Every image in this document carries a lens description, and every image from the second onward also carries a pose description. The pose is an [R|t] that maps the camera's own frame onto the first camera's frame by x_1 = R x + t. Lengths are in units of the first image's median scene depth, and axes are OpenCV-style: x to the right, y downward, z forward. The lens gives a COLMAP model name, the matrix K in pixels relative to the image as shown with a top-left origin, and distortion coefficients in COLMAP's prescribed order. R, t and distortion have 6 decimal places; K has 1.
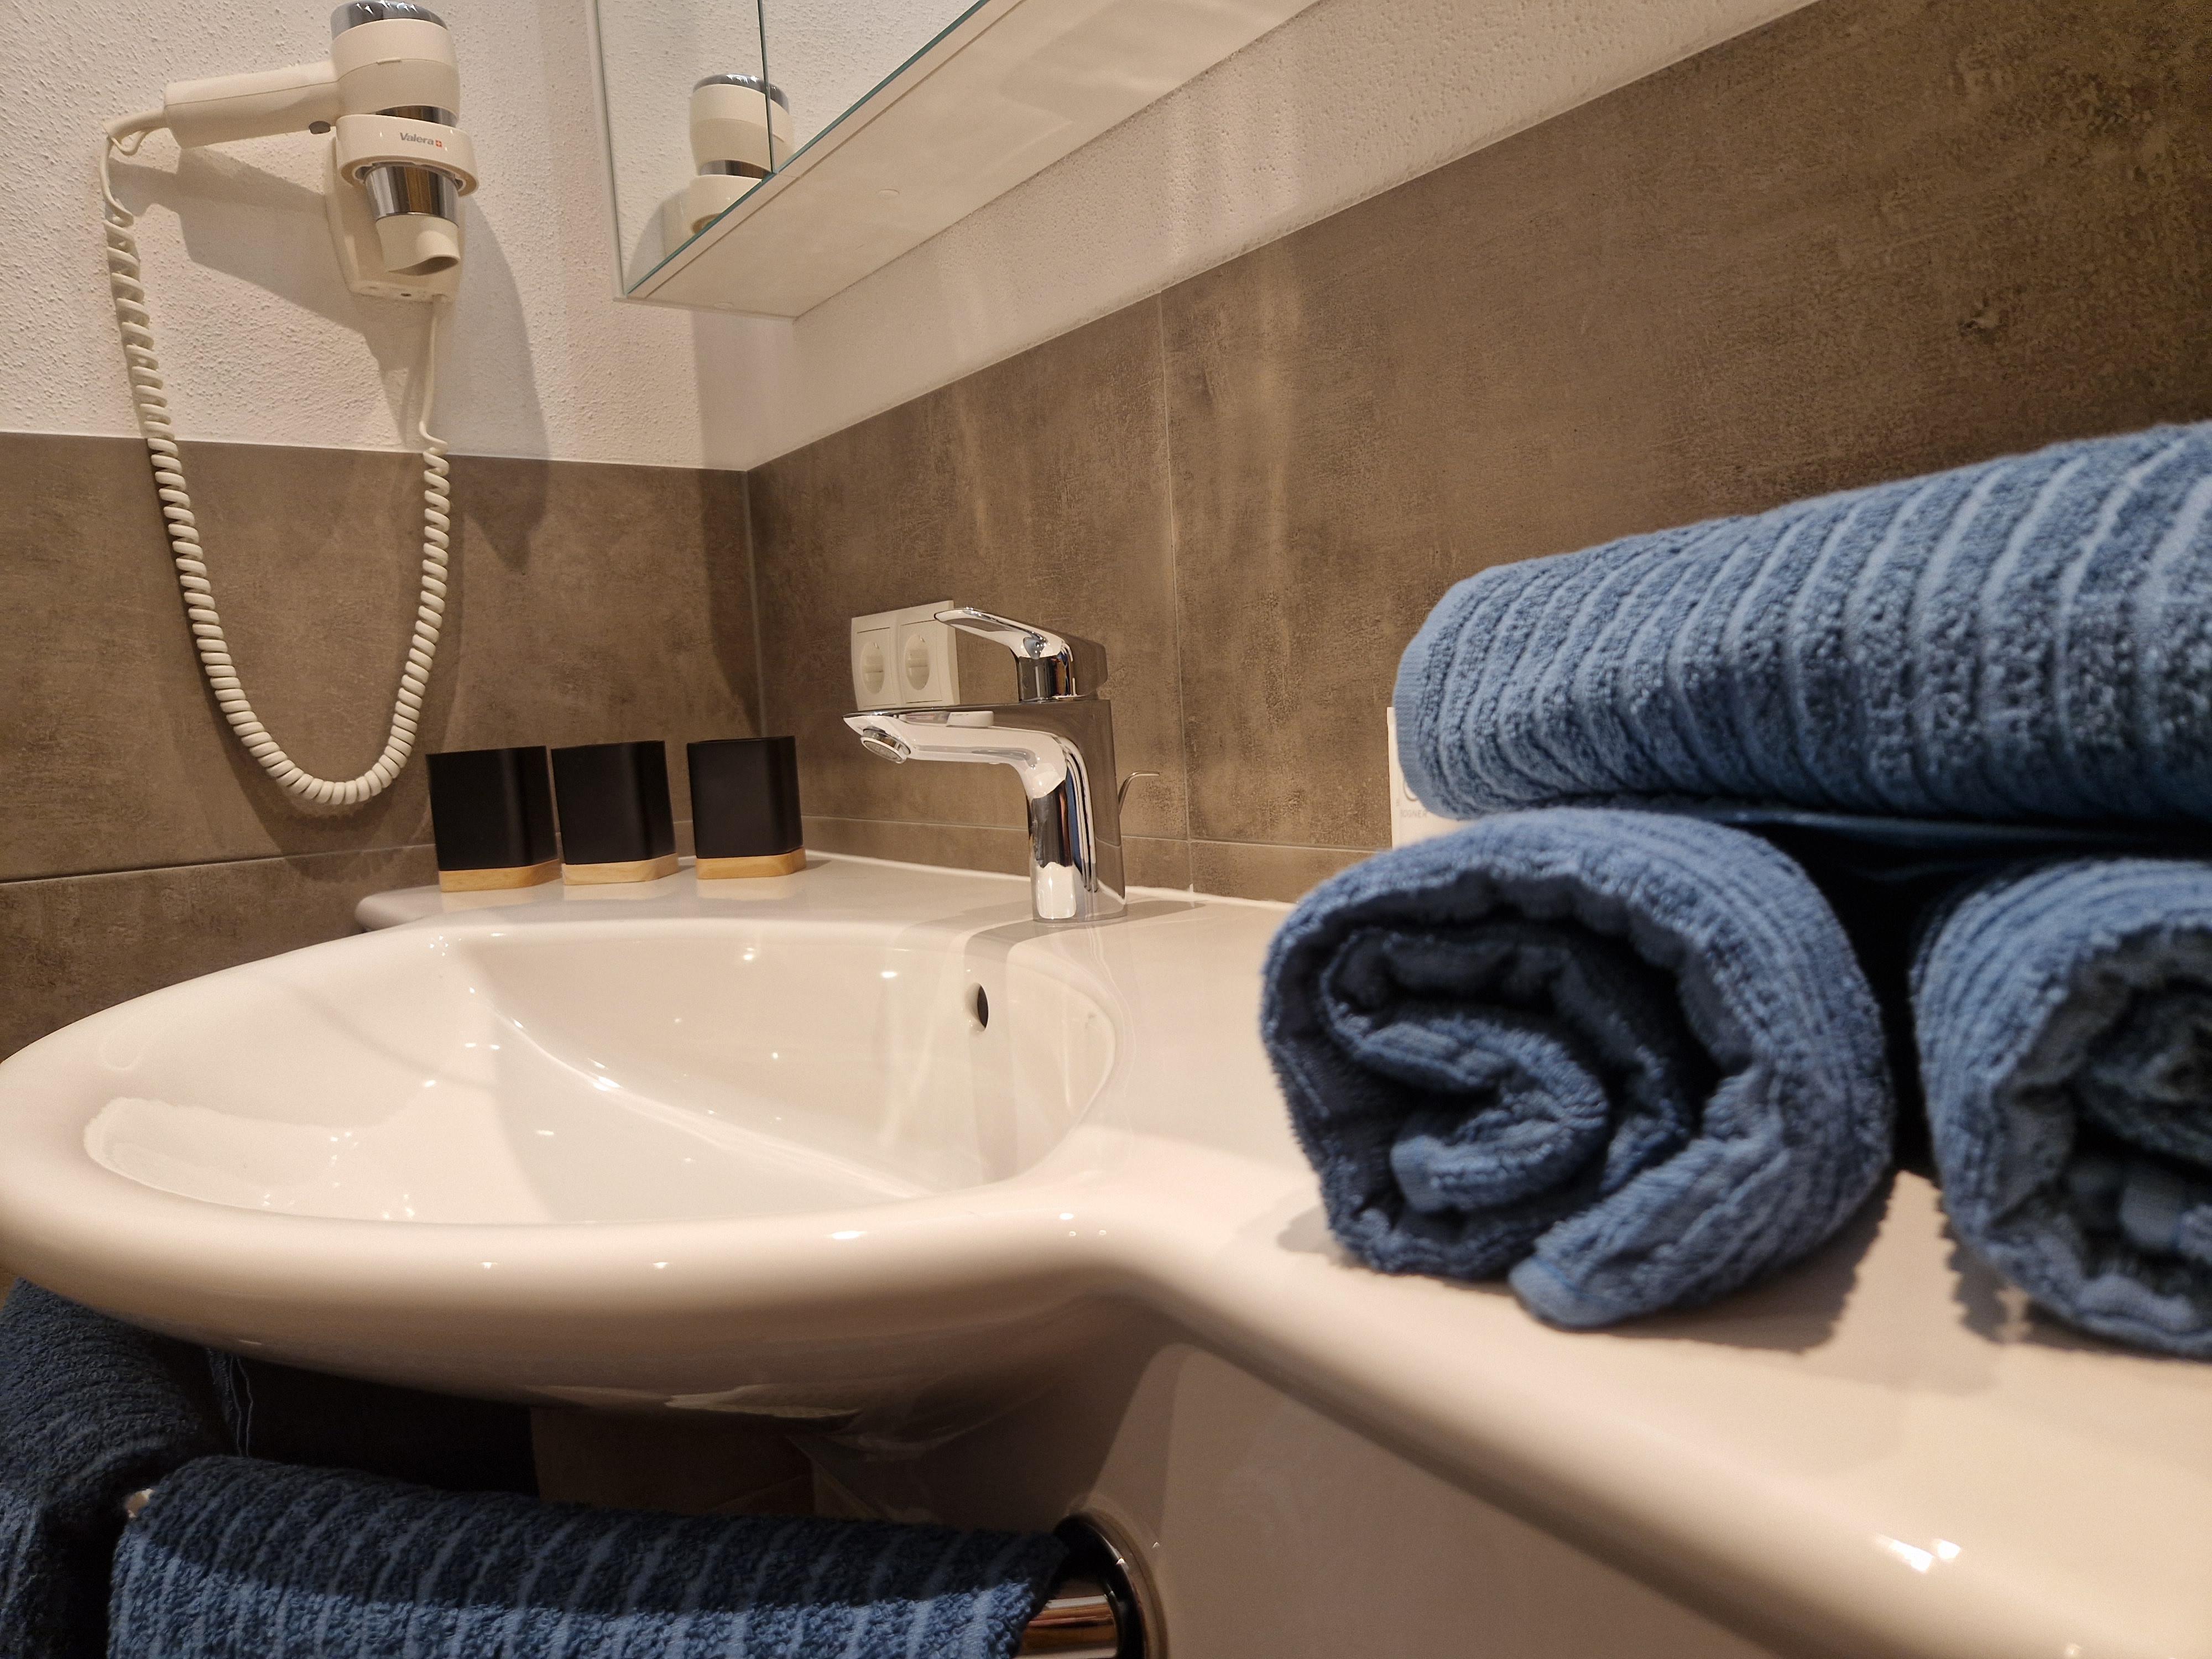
lens RADIAL K [[1462.1, 0, 1119.3], [0, 1462.1, 824.7], [0, 0, 1]] dist [0.013017, -0.010048]
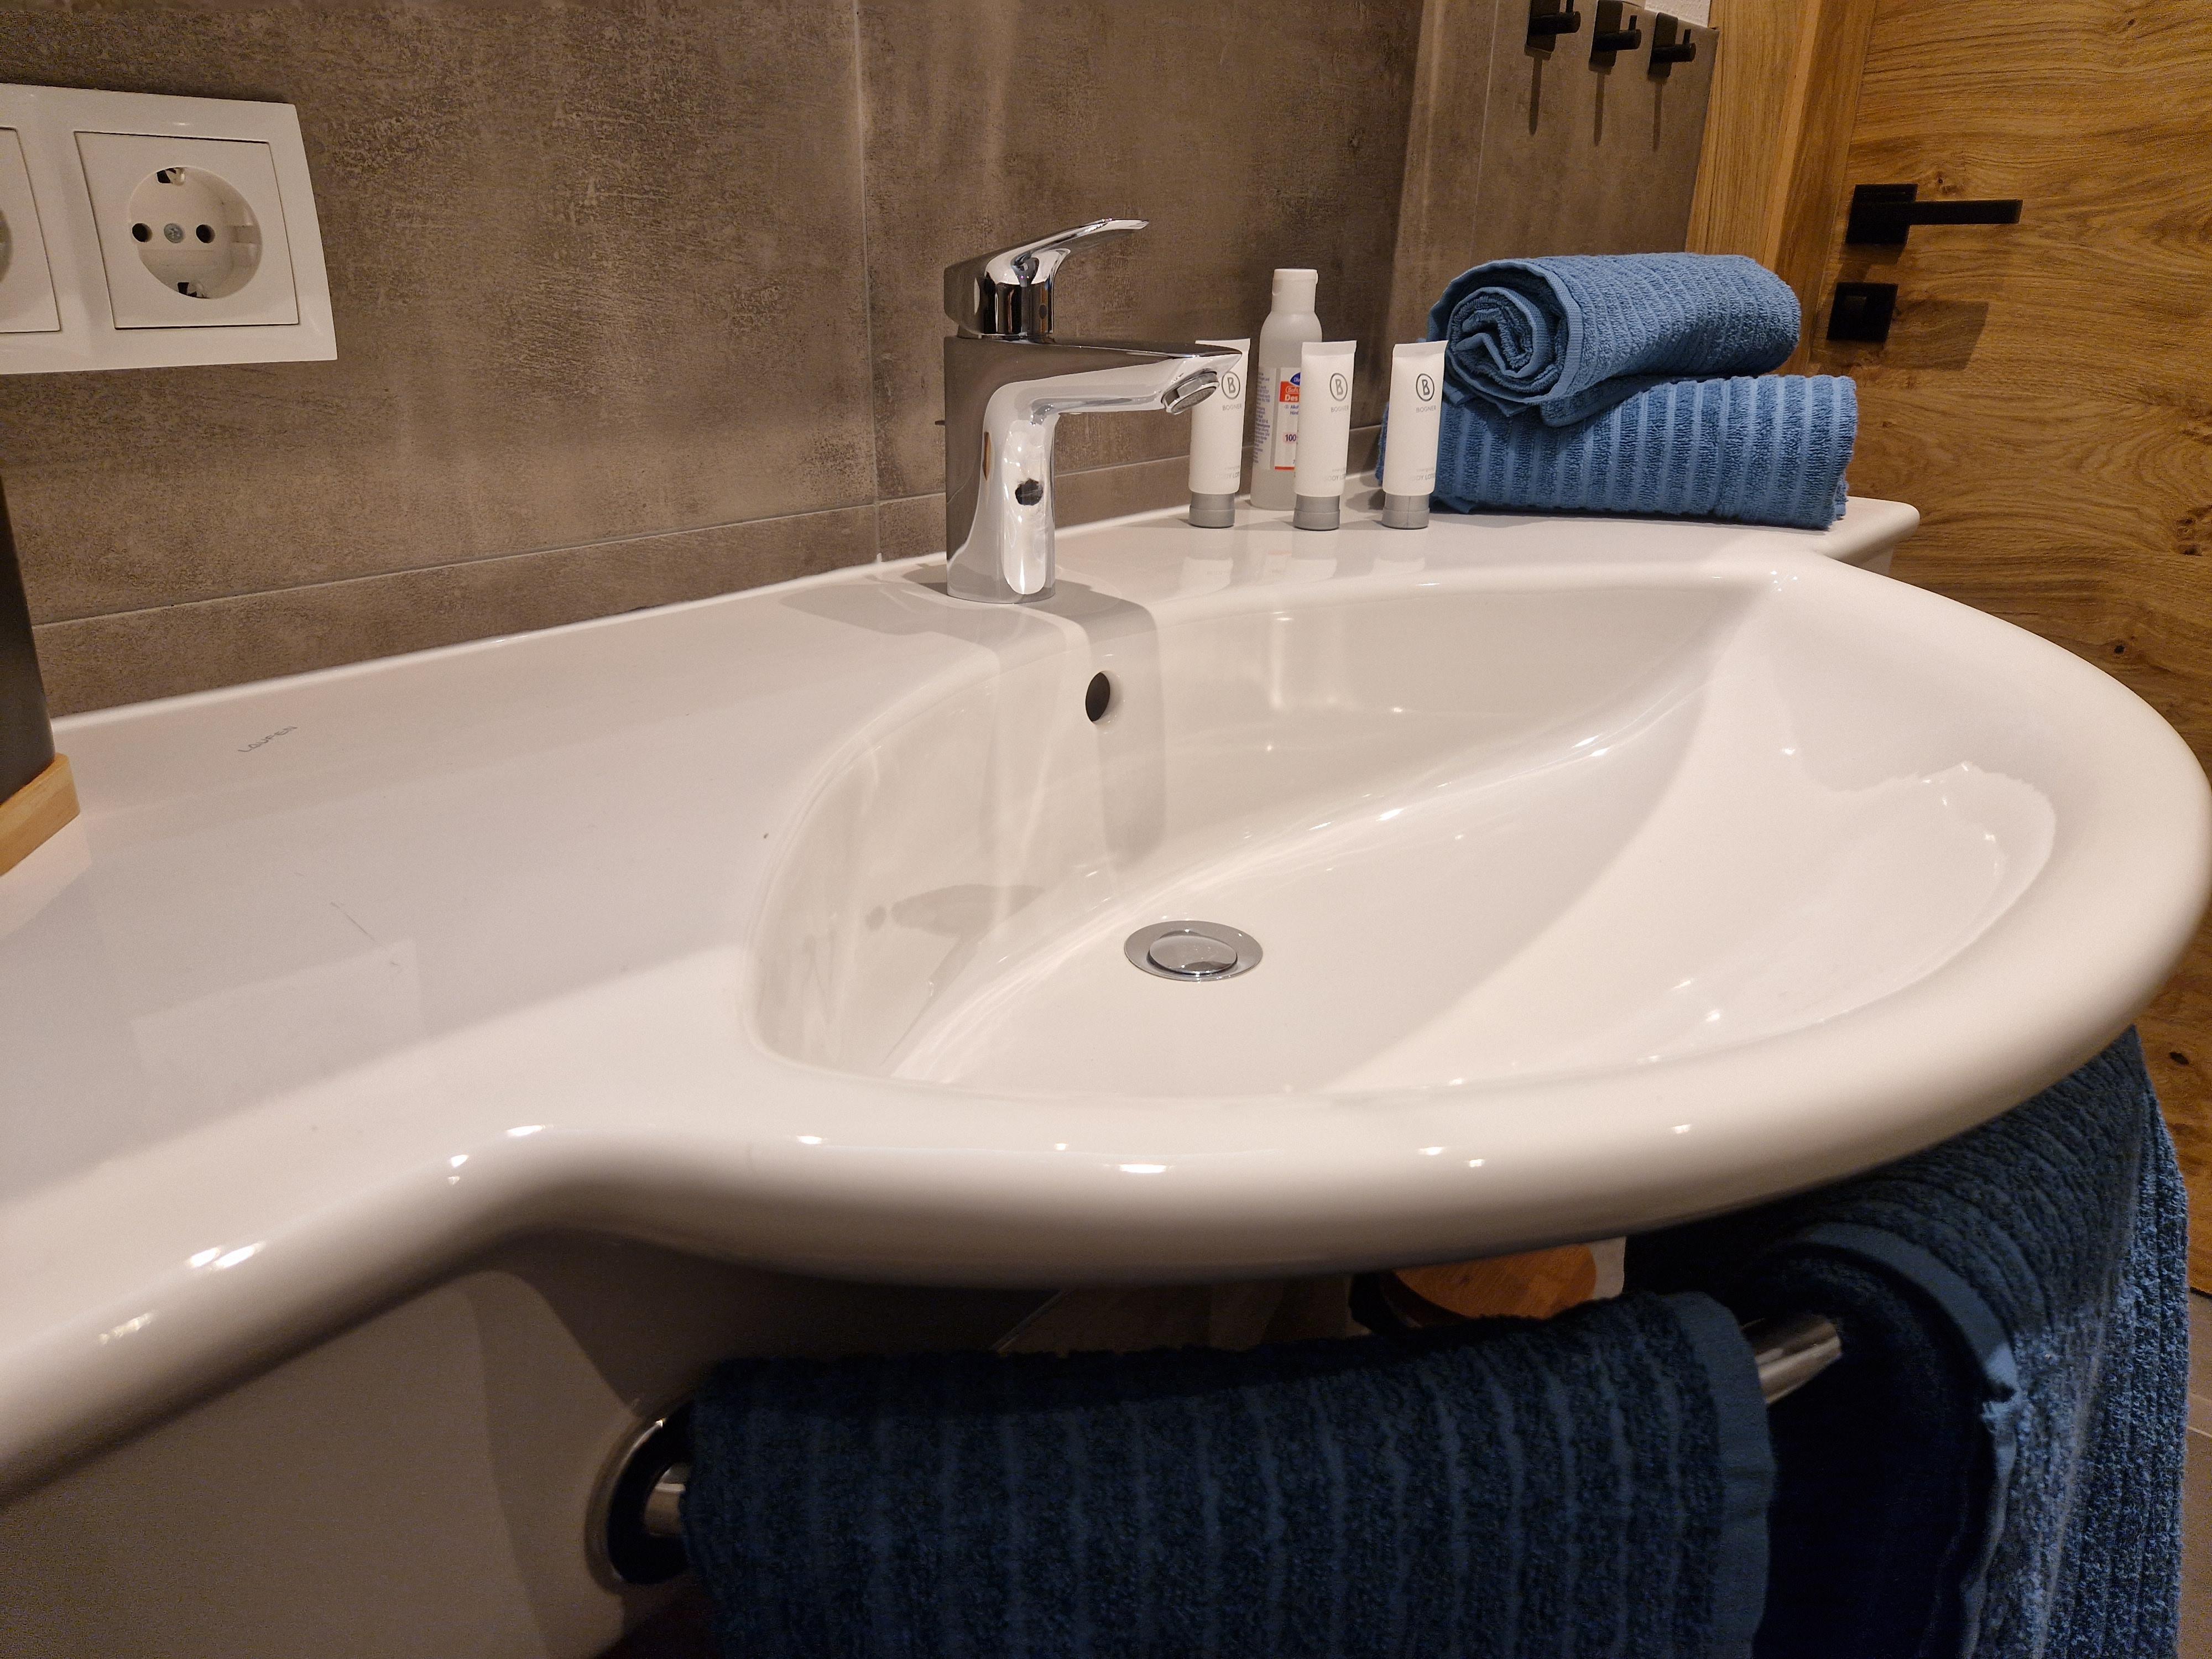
lens RADIAL K [[1462.1, 0, 1110.6], [0, 1462.1, 843.9], [0, 0, 1]] dist [0.013017, -0.010048]
pose [[-0.238464, -0.310628, 0.920133, -0.773194], [0.080225, 0.937927, 0.337426, -0.074357], [-0.967832, 0.154281, -0.198742, 0.970561]]
